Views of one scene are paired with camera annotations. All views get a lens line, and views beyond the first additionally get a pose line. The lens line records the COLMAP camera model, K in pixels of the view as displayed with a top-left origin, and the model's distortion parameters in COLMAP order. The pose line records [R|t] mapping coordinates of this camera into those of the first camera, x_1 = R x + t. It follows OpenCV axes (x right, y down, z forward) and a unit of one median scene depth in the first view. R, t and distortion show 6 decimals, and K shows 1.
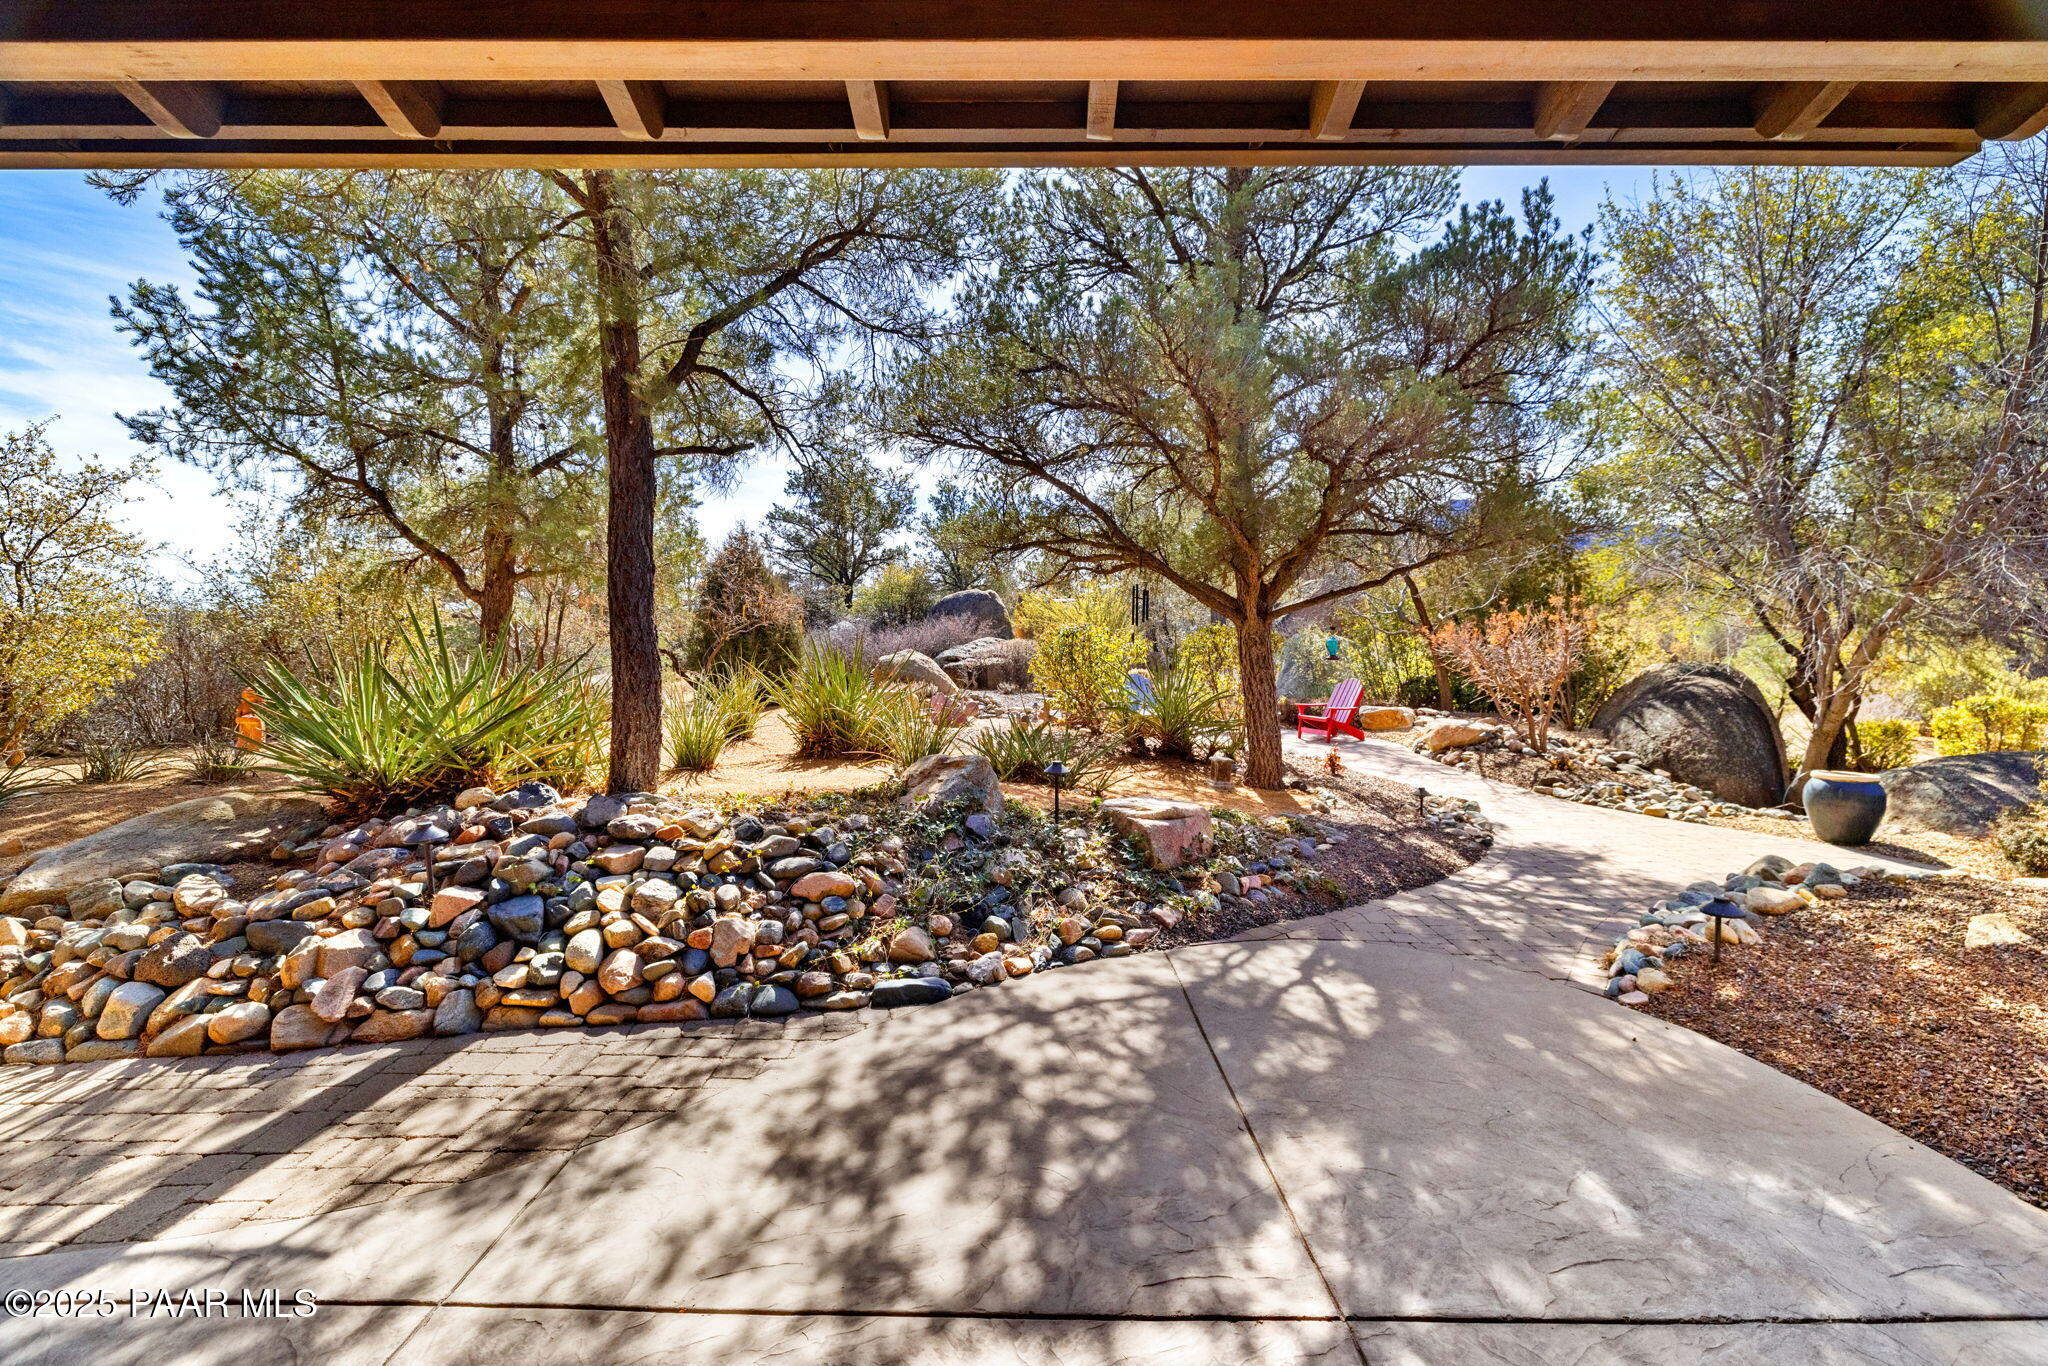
lens RADIAL K [[873.1, 0, 1025.4], [0, 873.1, 661.2], [0, 0, 1]] dist [-0.001230, 0.000201]
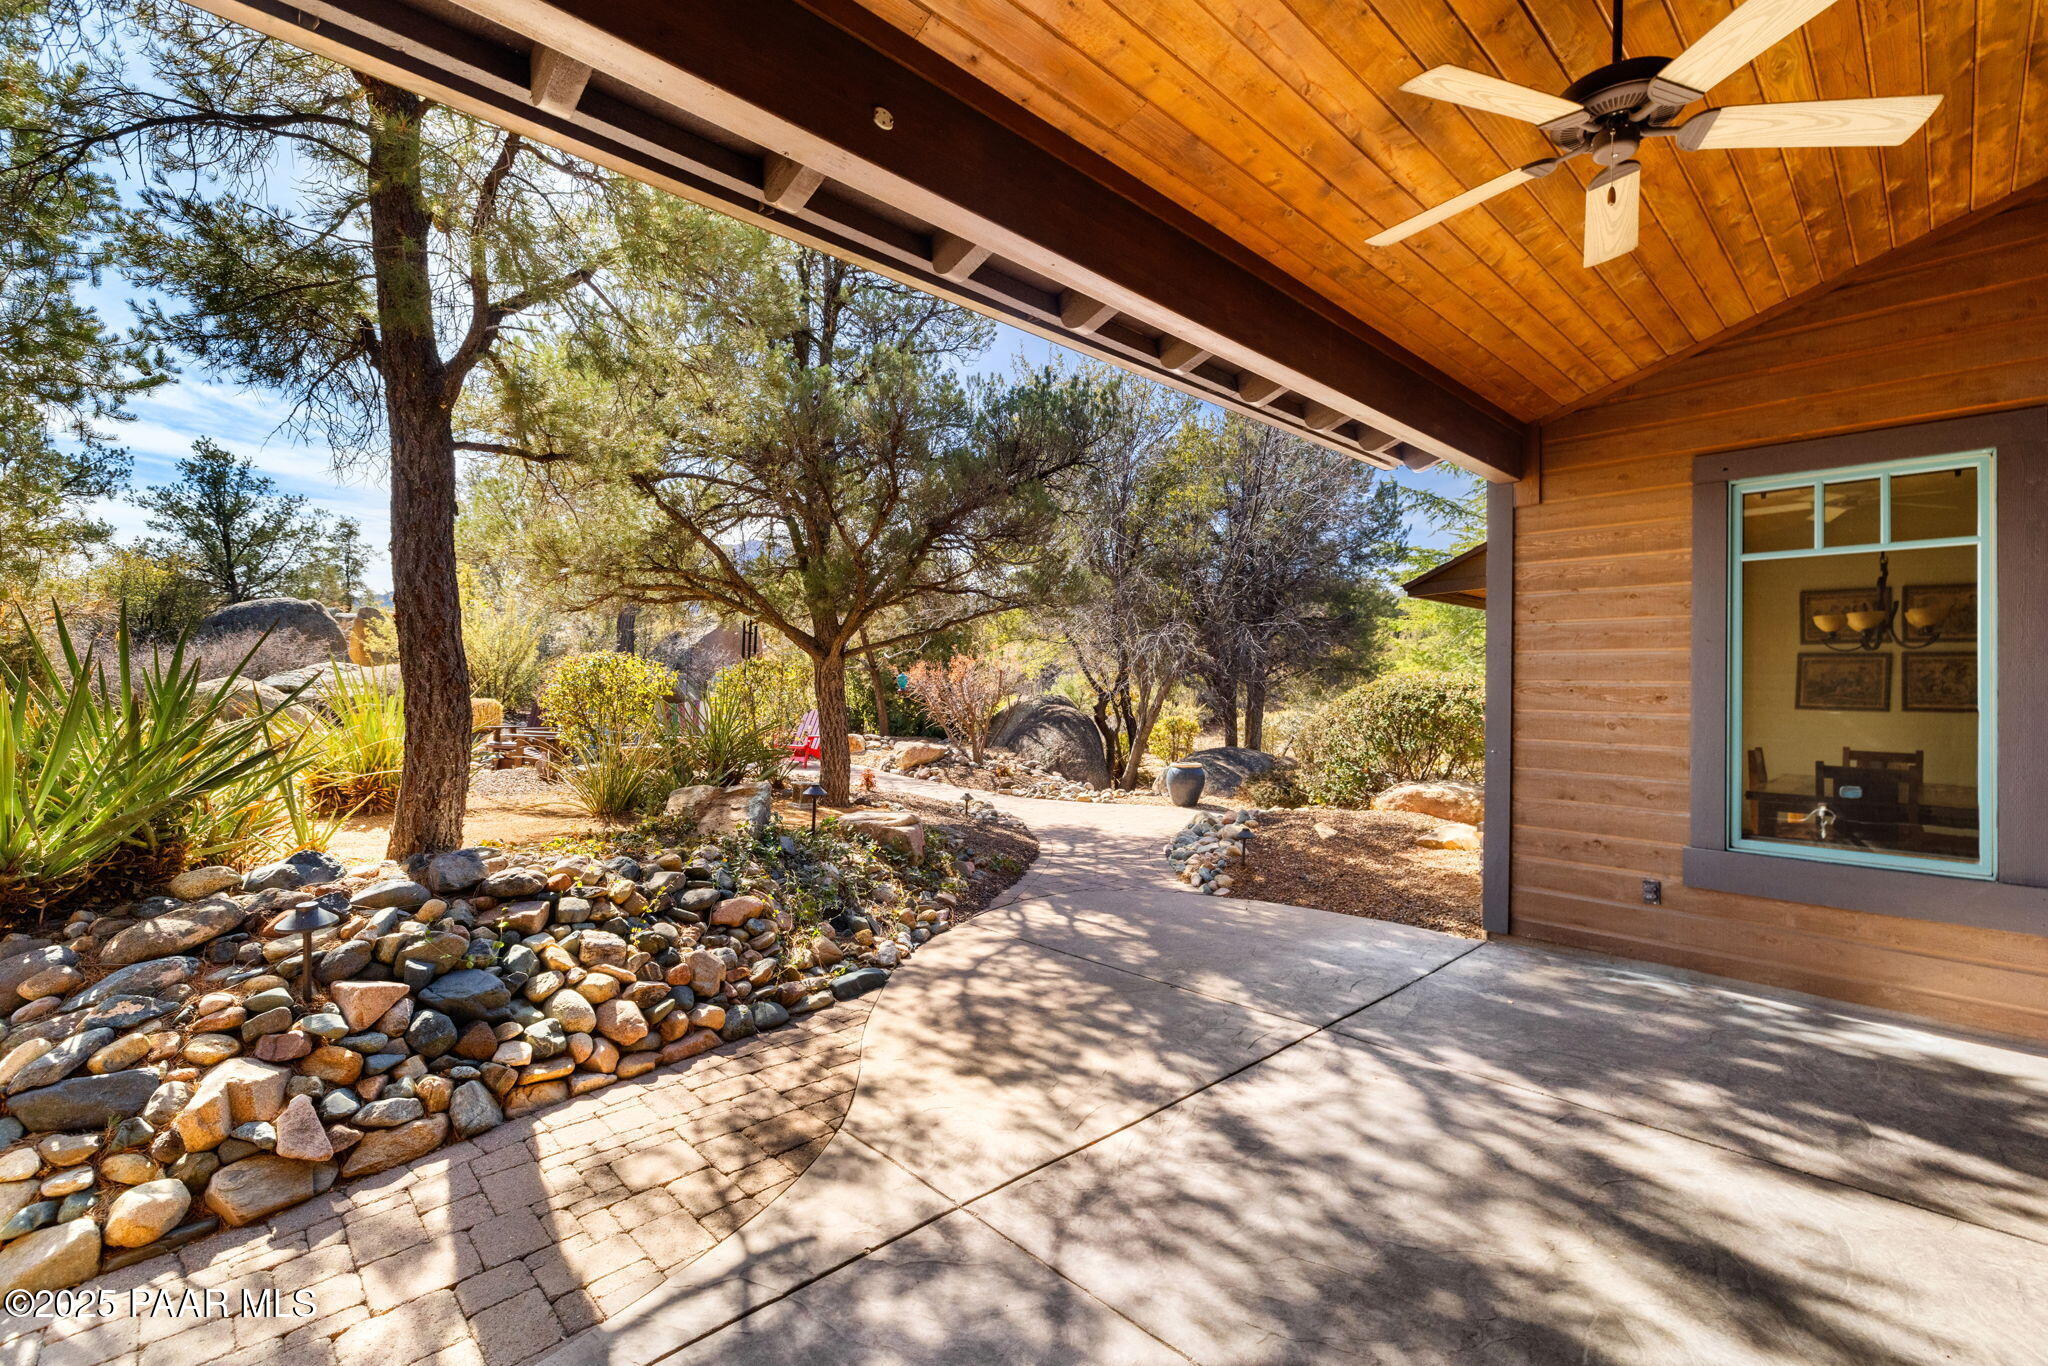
lens RADIAL K [[894.7, 0, 1024.0], [0, 894.7, 683.0], [0, 0, 1]] dist [-0.001677, -0.000046]
pose [[0.720925, 0.011441, 0.692919, -0.884368], [-0.003833, 0.999914, -0.012522, 0.000269], [-0.693003, 0.006372, 0.720907, 0.003691]]
